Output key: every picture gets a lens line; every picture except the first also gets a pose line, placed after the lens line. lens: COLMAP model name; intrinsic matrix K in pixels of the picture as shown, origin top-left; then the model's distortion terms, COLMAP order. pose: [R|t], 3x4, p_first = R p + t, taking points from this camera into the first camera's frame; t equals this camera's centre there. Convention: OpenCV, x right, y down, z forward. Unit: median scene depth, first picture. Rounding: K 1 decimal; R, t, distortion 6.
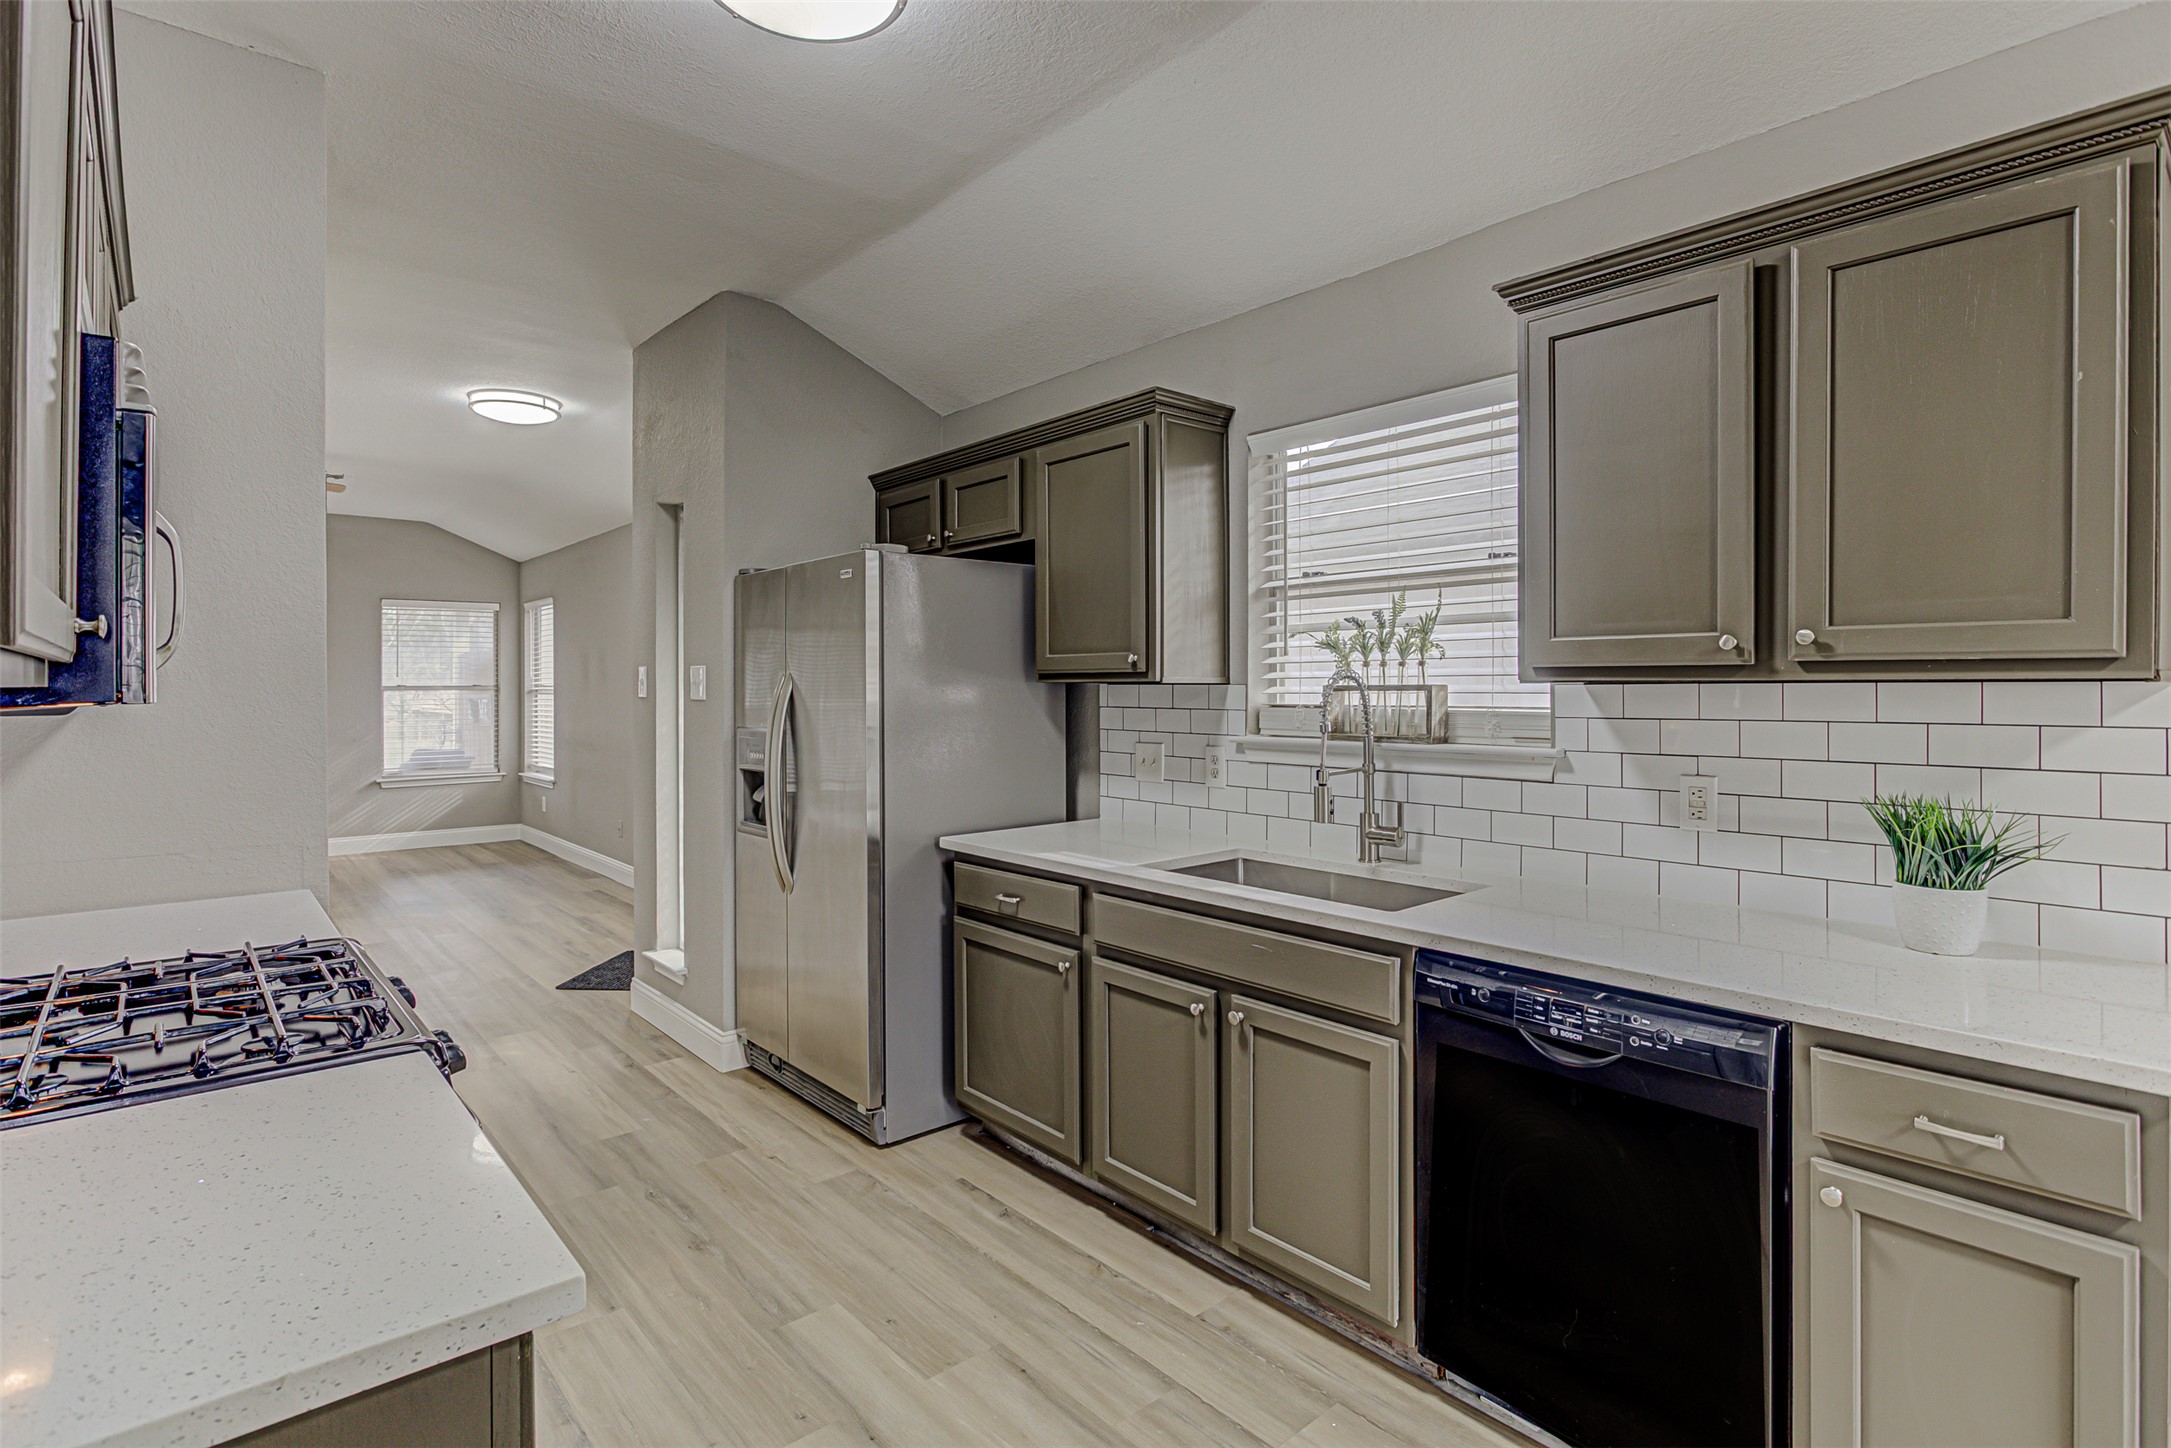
lens RADIAL K [[1069.0, 0, 1053.1], [0, 1069.0, 687.7], [0, 0, 1]] dist [-0.006937, 0.005553]
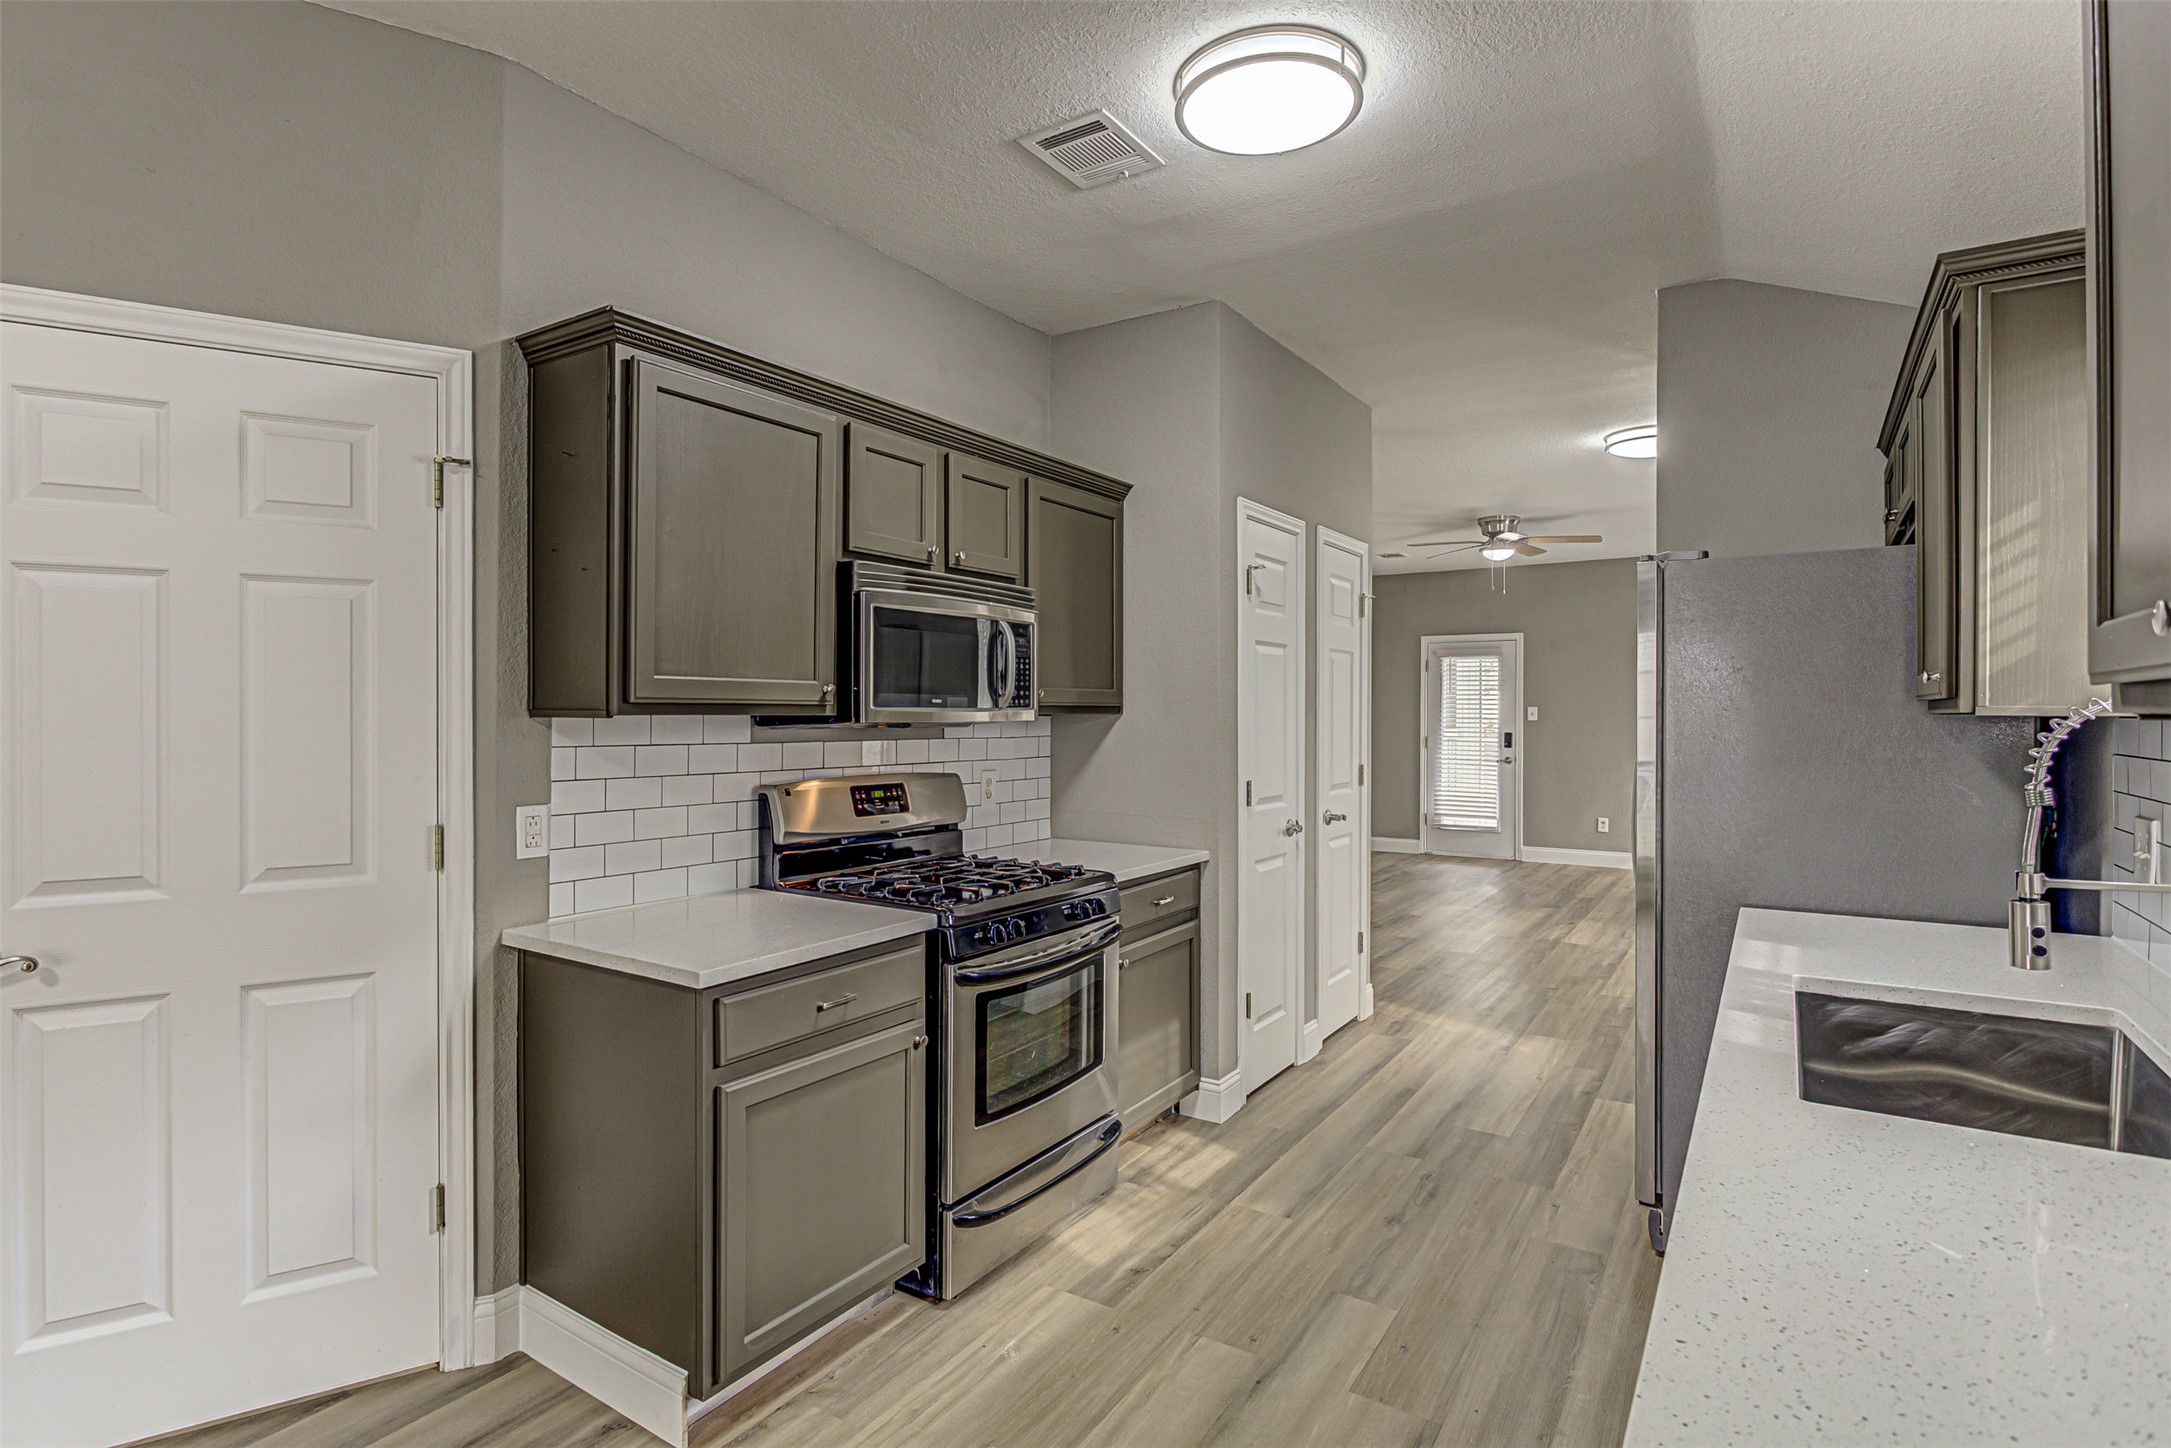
lens RADIAL K [[1069.0, 0, 1064.9], [0, 1069.0, 711.5], [0, 0, 1]] dist [-0.006937, 0.005553]
pose [[0.281155, 0.001331, -0.959661, 0.603935], [-0.005127, 0.999987, -0.000115, -0.004641], [0.959649, 0.004952, 0.281158, 0.339030]]
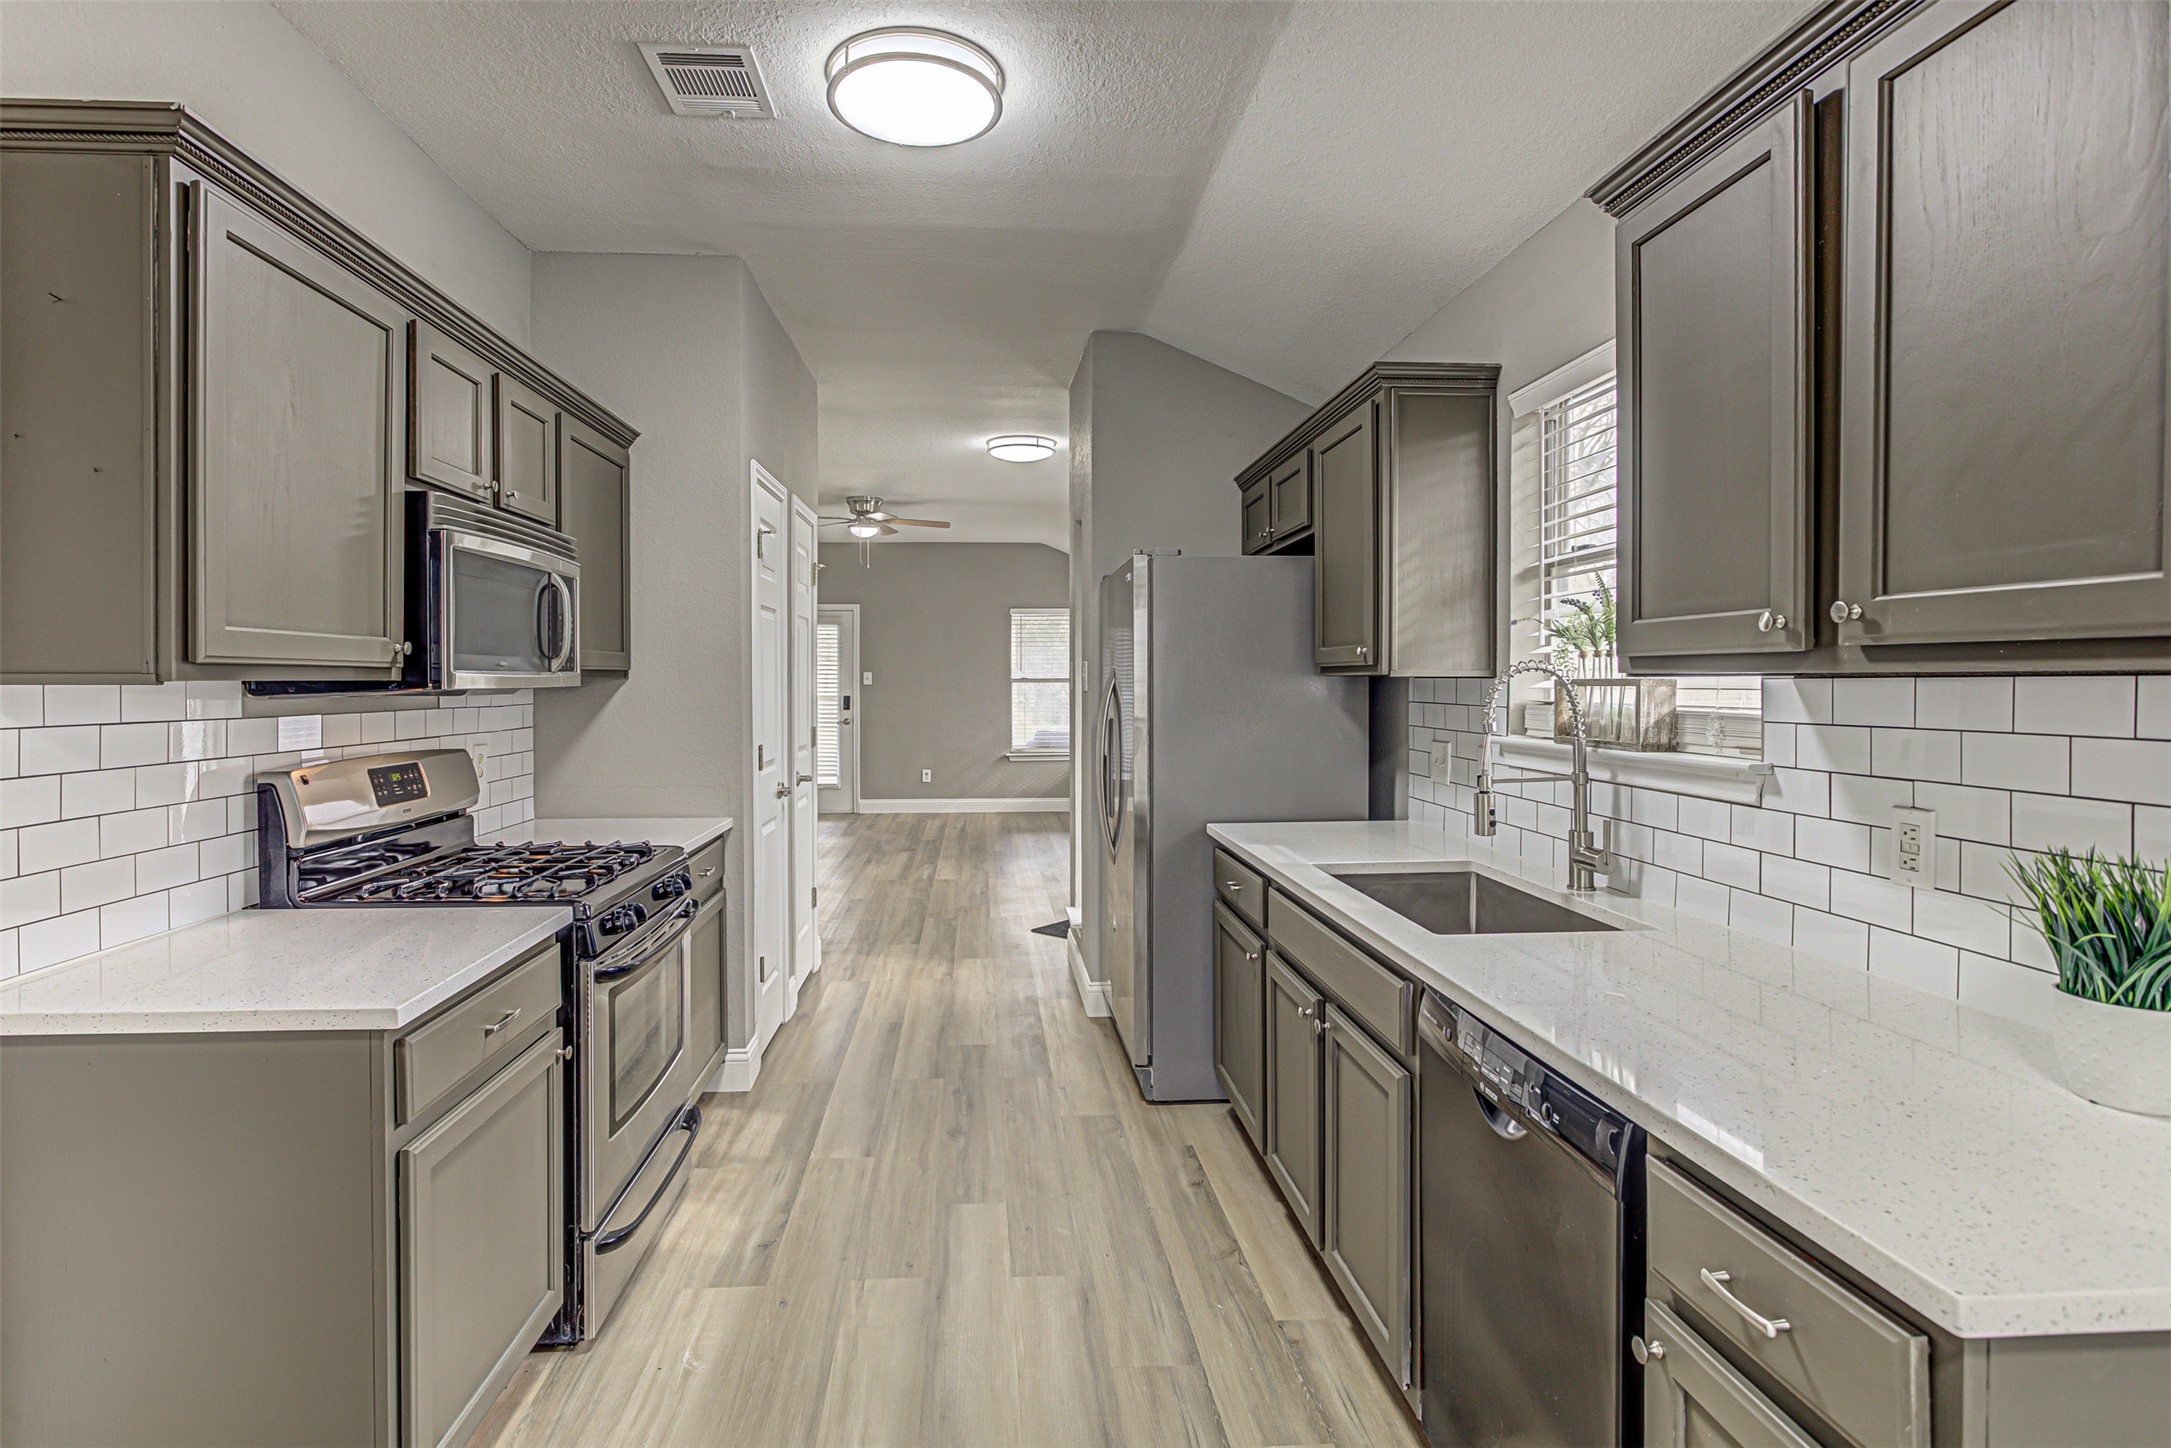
lens RADIAL K [[1069.0, 0, 1026.9], [0, 1069.0, 687.9], [0, 0, 1]] dist [-0.006937, 0.005553]
pose [[0.795689, 0.005531, -0.605679, 0.453596], [-0.001249, 0.999971, 0.007491, -0.001162], [0.605703, -0.005204, 0.795673, 0.067827]]
